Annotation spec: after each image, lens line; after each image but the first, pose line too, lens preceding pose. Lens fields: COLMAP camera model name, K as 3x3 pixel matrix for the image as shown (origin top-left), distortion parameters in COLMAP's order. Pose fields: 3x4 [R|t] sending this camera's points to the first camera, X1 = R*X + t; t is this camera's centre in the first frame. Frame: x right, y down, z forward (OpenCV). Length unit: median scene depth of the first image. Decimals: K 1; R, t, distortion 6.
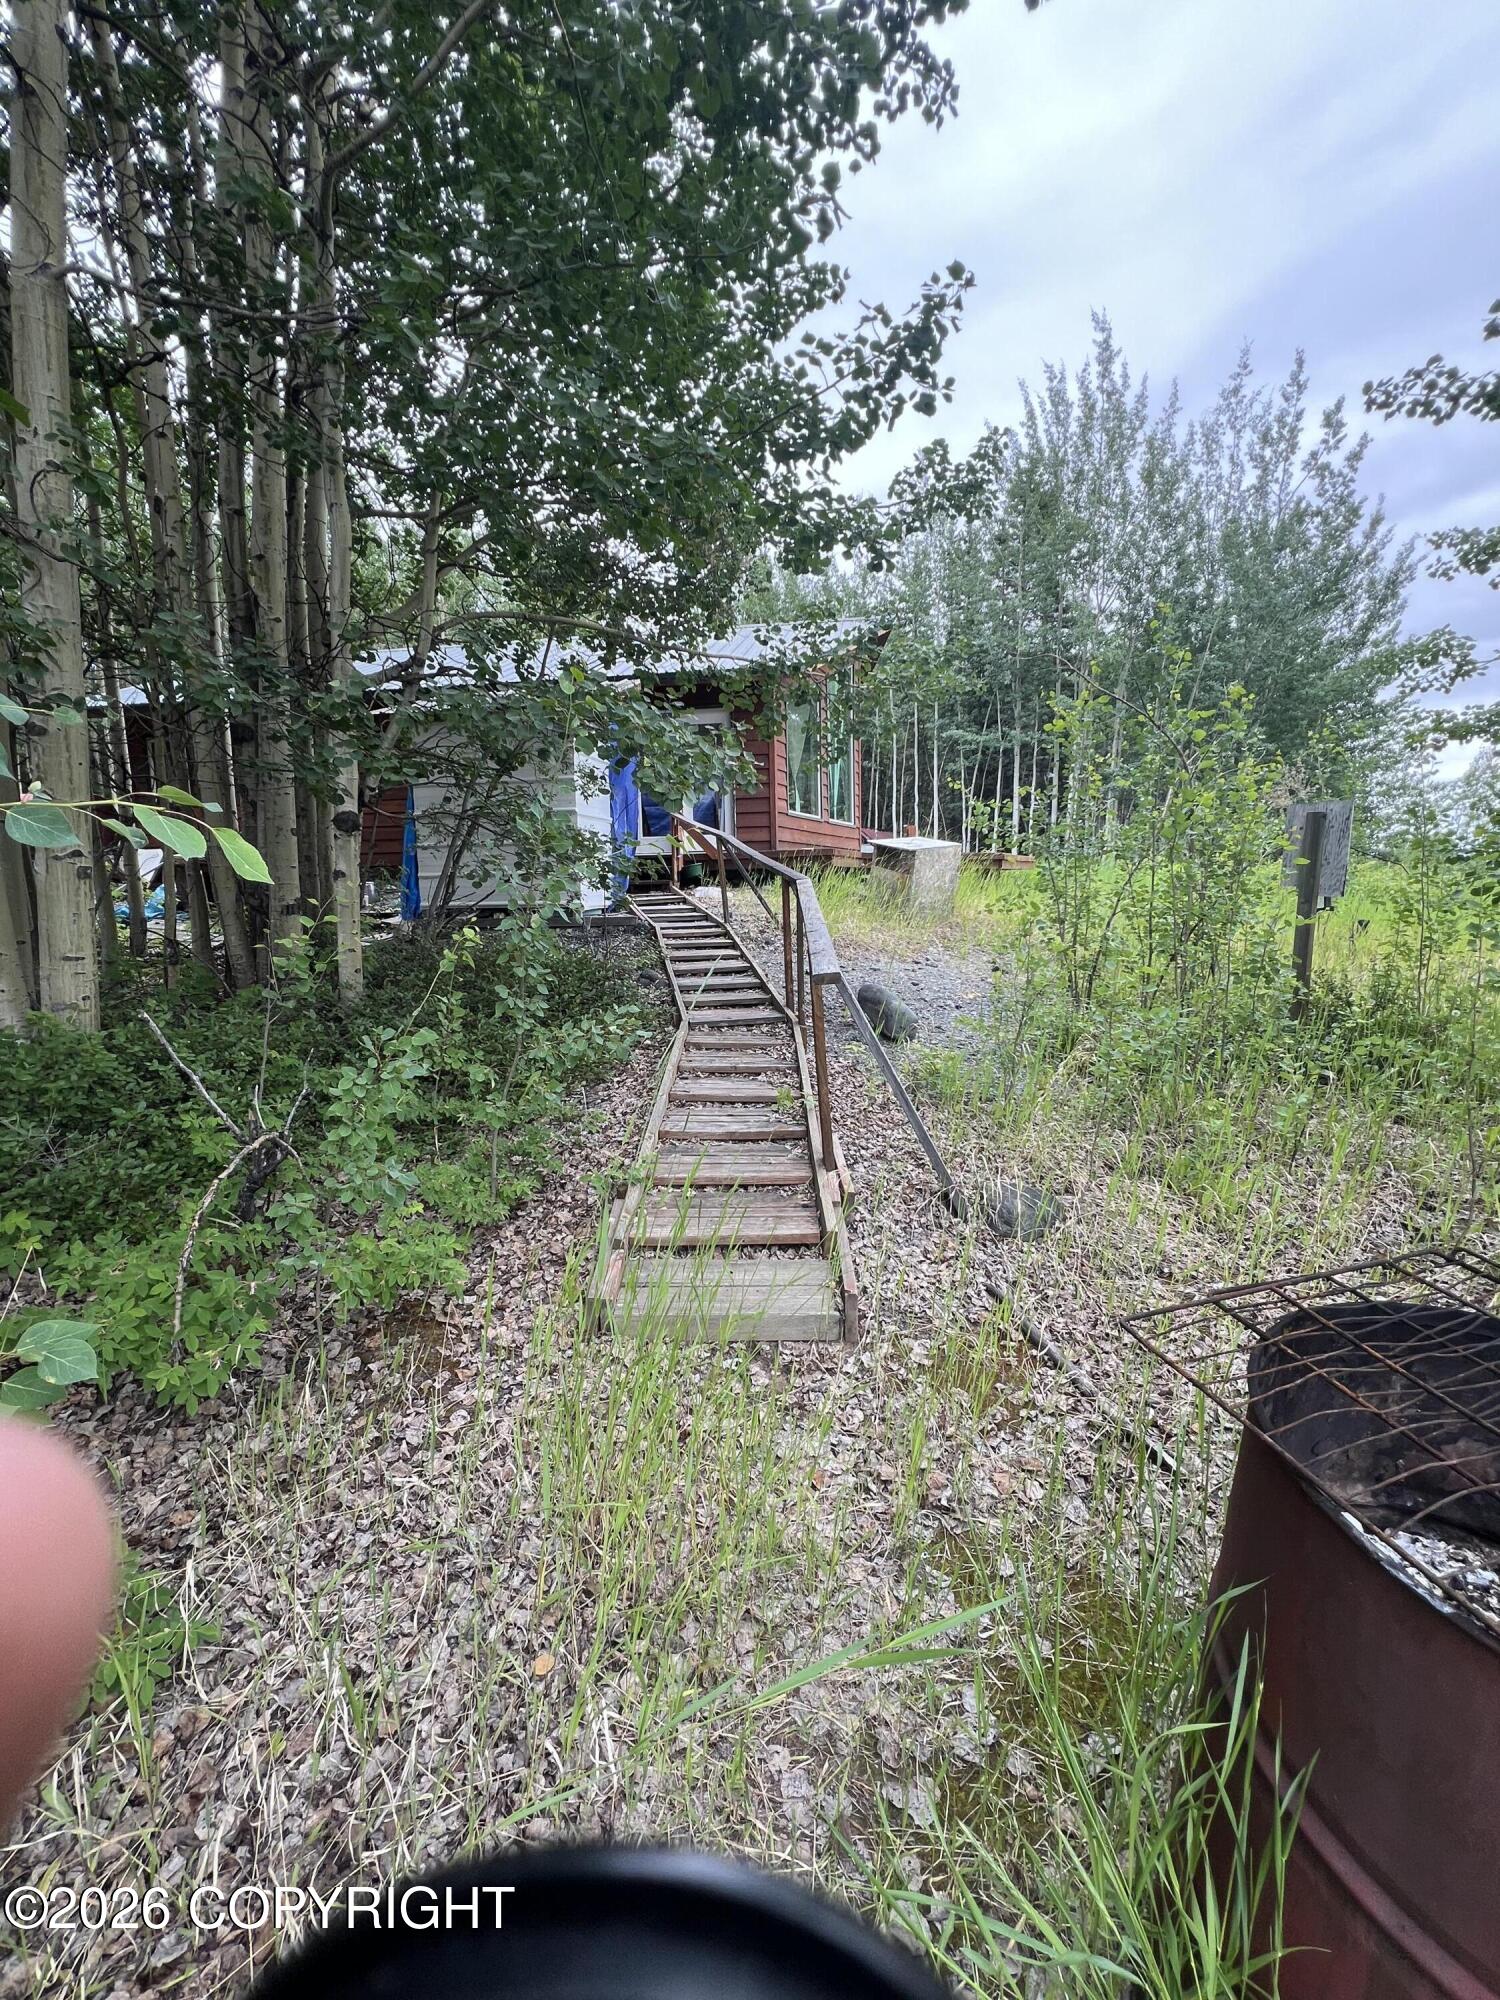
lens RADIAL K [[786.2, 0, 753.7], [0, 786.2, 992.4], [0, 0, 1]] dist [-0.000027, 0.000119]
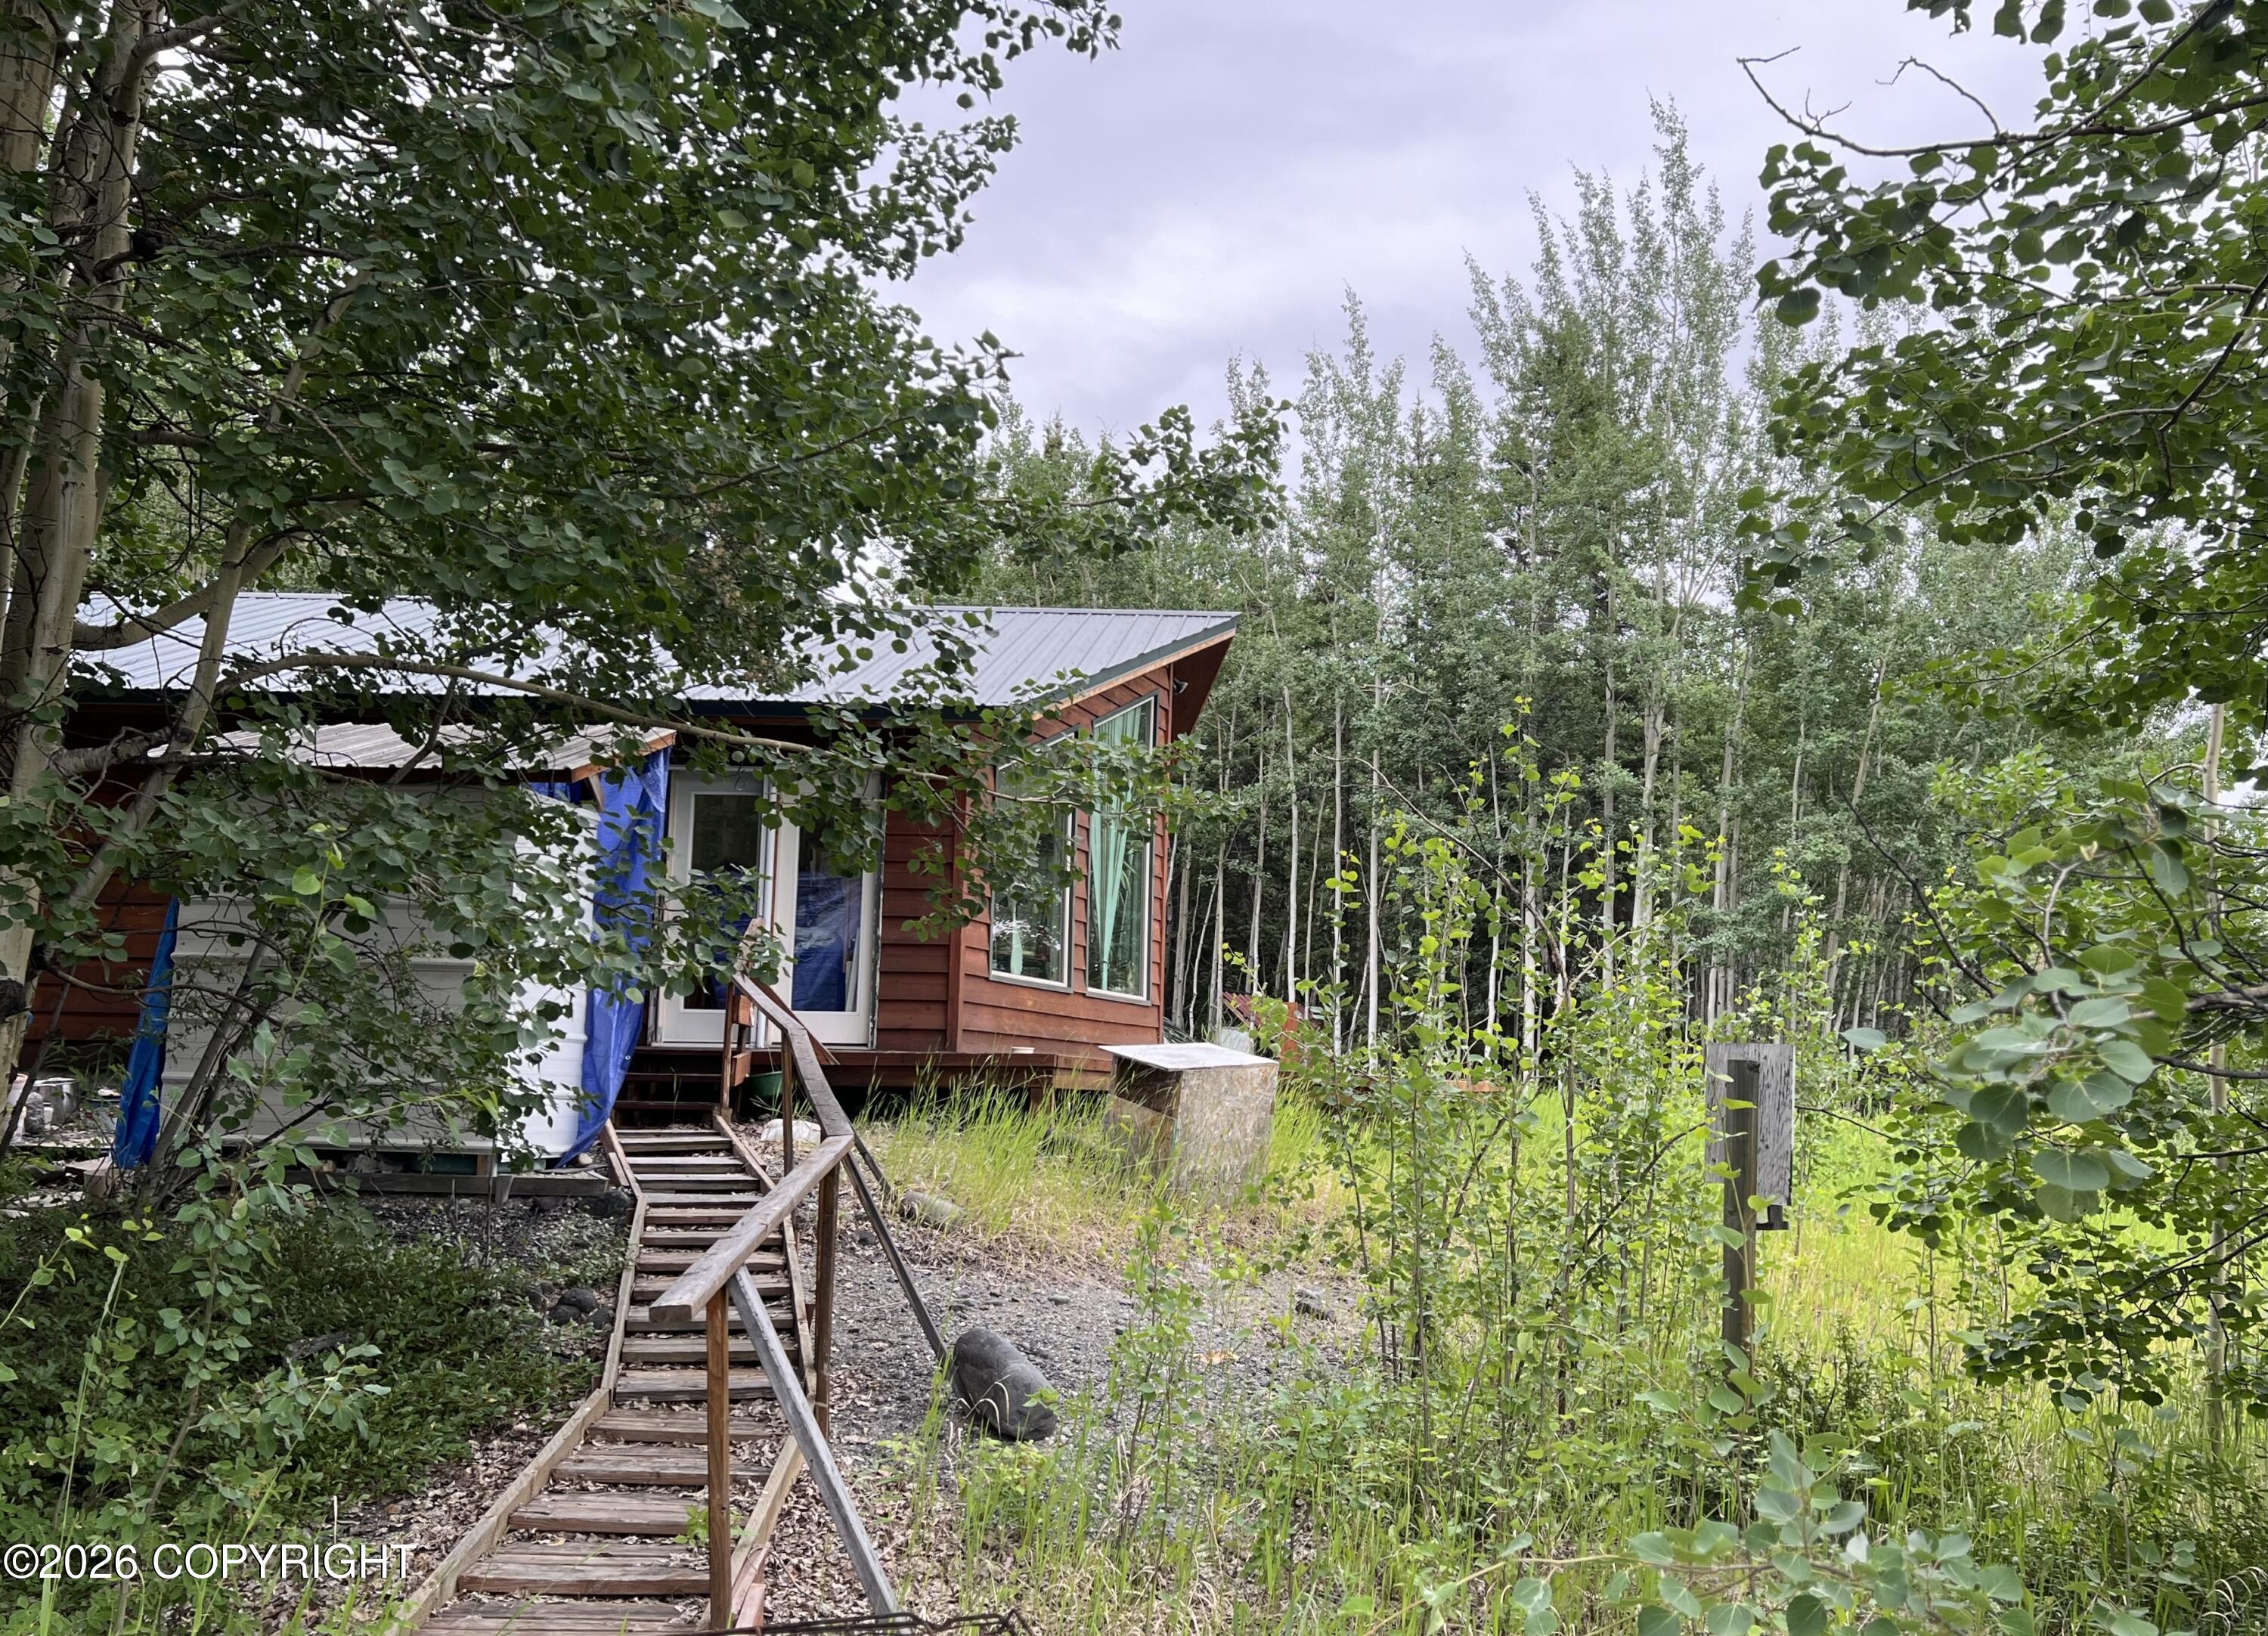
lens RADIAL K [[1815.0, 0, 1239.9], [0, 1815.0, 939.8], [0, 0, 1]] dist [0.064675, -0.084046]
pose [[0.993884, 0.055736, 0.095327, 0.125106], [-0.033402, 0.974573, -0.221565, 0.000249], [-0.105253, 0.217026, 0.970475, -0.198437]]
